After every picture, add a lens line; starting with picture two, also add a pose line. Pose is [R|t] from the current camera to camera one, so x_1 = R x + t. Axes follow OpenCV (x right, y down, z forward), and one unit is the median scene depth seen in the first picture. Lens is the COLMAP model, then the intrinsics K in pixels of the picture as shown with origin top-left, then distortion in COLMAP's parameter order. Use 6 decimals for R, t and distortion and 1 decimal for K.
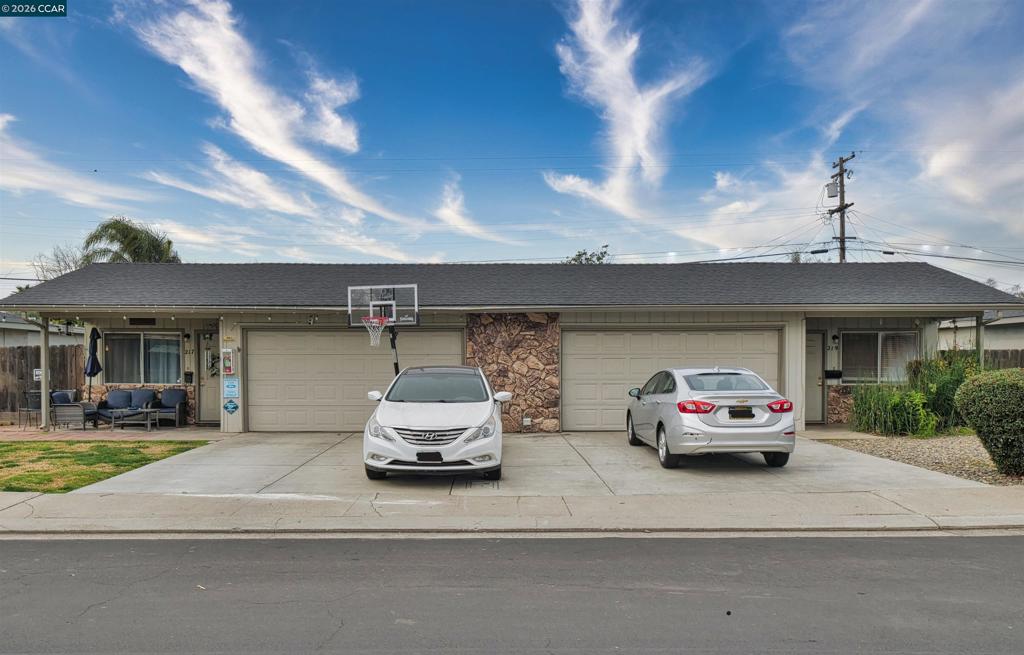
lens RADIAL K [[764.5, 0, 514.2], [0, 764.5, 389.8], [0, 0, 1]] dist [0.000331, -0.002074]
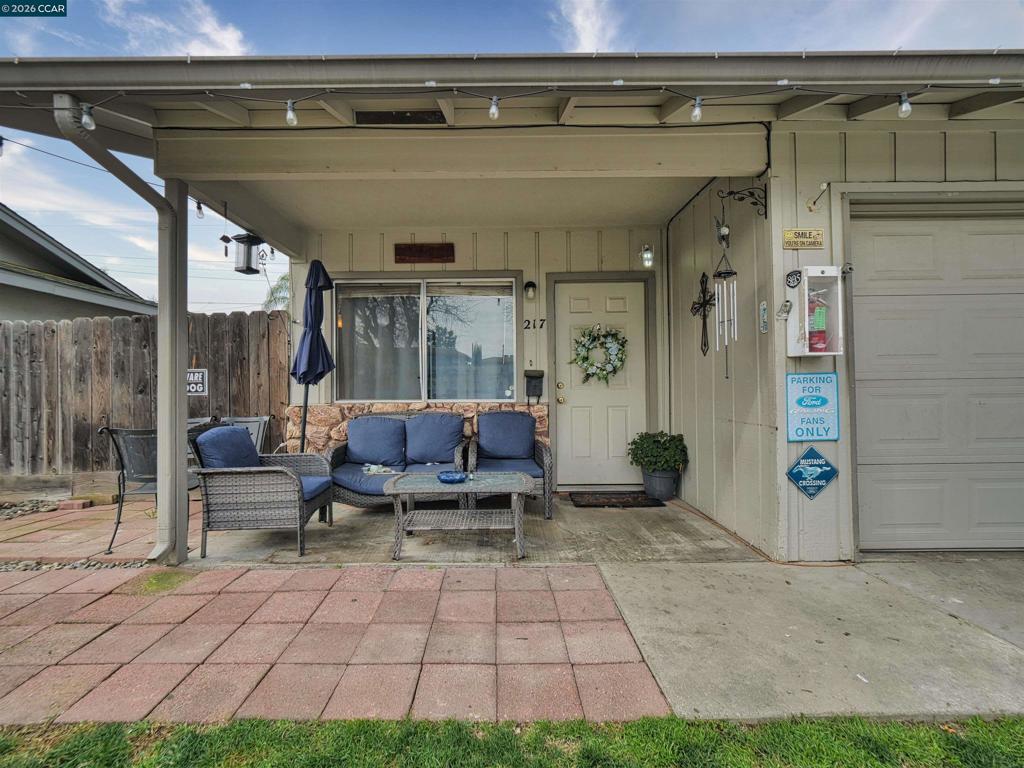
lens RADIAL K [[432.9, 0, 504.2], [0, 432.9, 386.8], [0, 0, 1]] dist [-0.006338, 0.001079]
pose [[0.999883, -0.015019, -0.002927, -0.448038], [0.014889, 0.999087, -0.040038, -0.005035], [0.003526, 0.039990, 0.999194, 0.771038]]
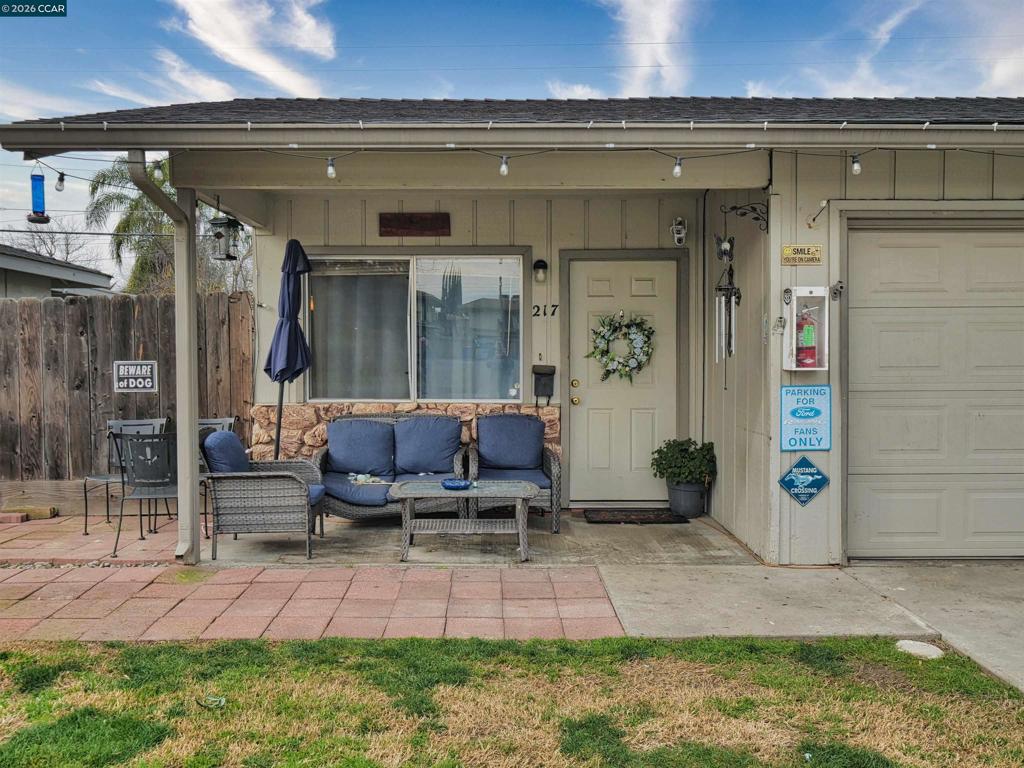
lens RADIAL K [[811.0, 0, 503.0], [0, 811.0, 381.4], [0, 0, 1]] dist [-0.011869, 0.019181]
pose [[0.999971, -0.006674, -0.003754, -0.449850], [0.006674, 0.999978, -0.000110, -0.016434], [0.003754, 0.000085, 0.999993, 0.627904]]
